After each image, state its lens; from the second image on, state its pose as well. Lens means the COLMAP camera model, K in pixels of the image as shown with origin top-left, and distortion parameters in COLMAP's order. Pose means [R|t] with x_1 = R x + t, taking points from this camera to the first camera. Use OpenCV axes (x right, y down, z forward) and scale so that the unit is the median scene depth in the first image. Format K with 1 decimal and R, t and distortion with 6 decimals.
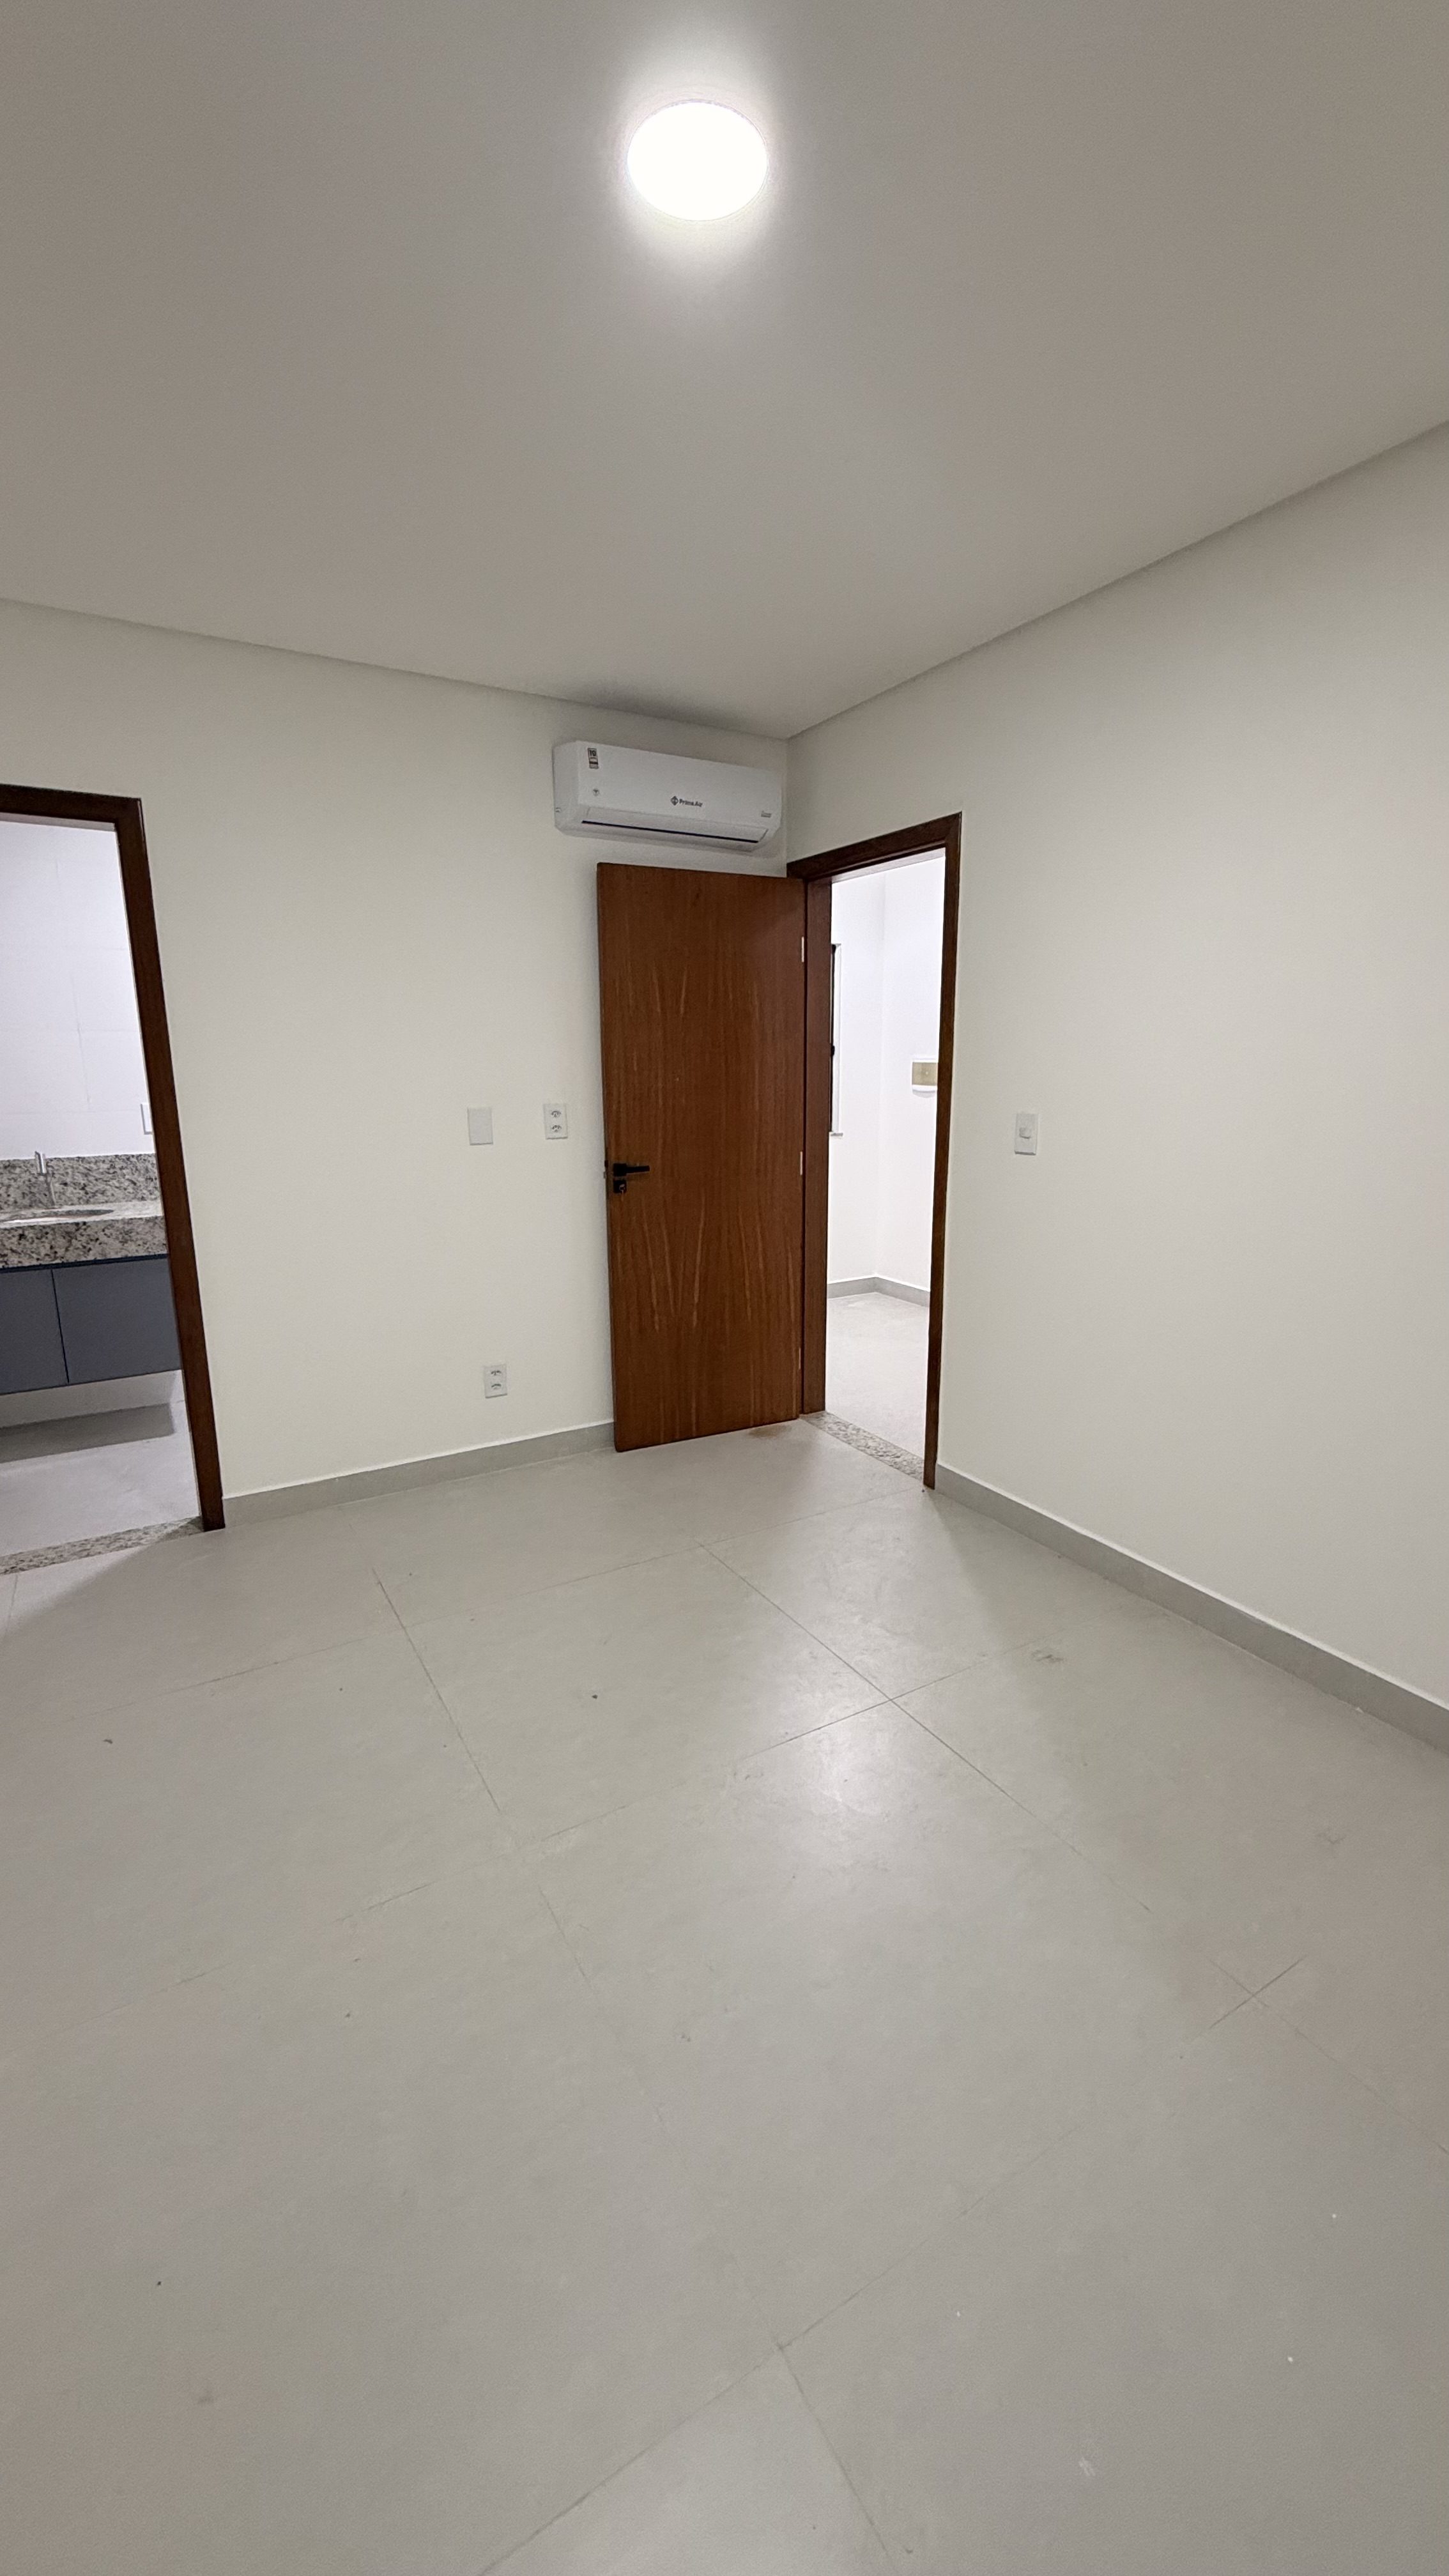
lens RADIAL K [[1040.7, 0, 738.4], [0, 1040.7, 1289.3], [0, 0, 1]] dist [-0.000077, -0.000098]
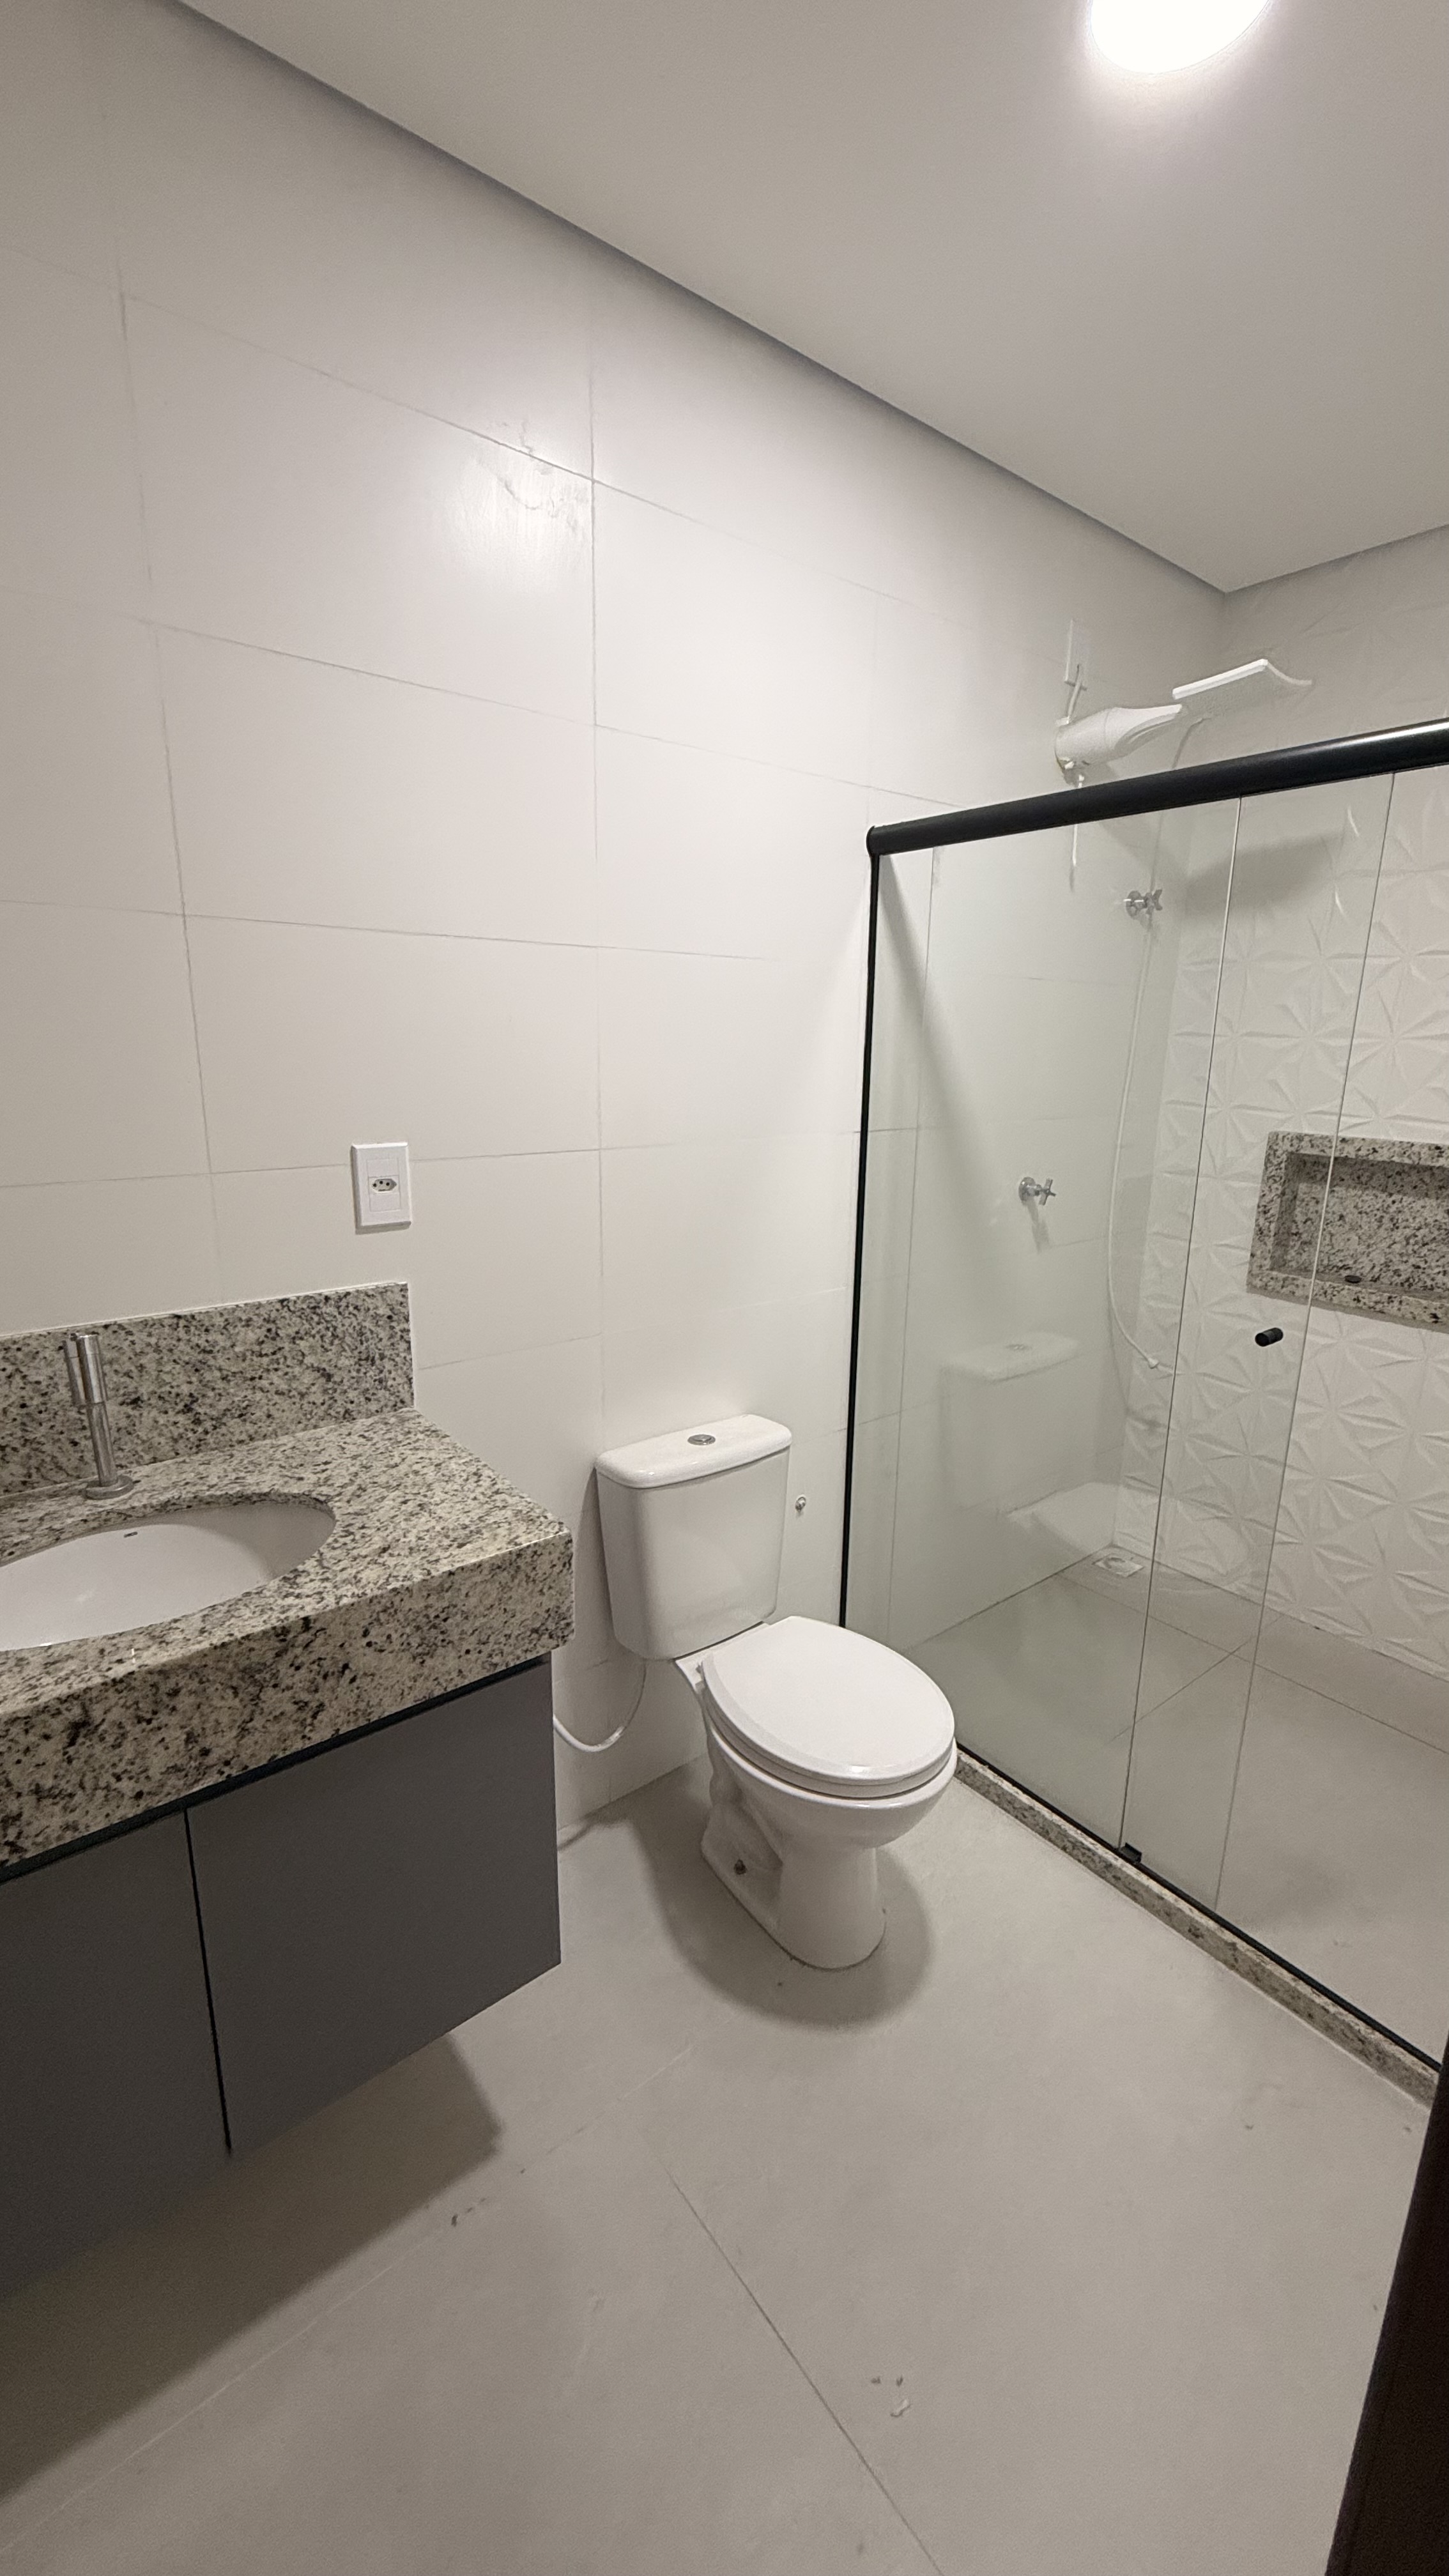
lens RADIAL K [[1015.8, 0, 740.4], [0, 1015.8, 1274.4], [0, 0, 1]] dist [-0.001016, -0.000061]
pose [[0.988710, -0.010347, 0.149481, -0.545973], [0.007232, 0.999745, 0.021373, -0.156812], [-0.149664, -0.020051, 0.988534, 0.710905]]
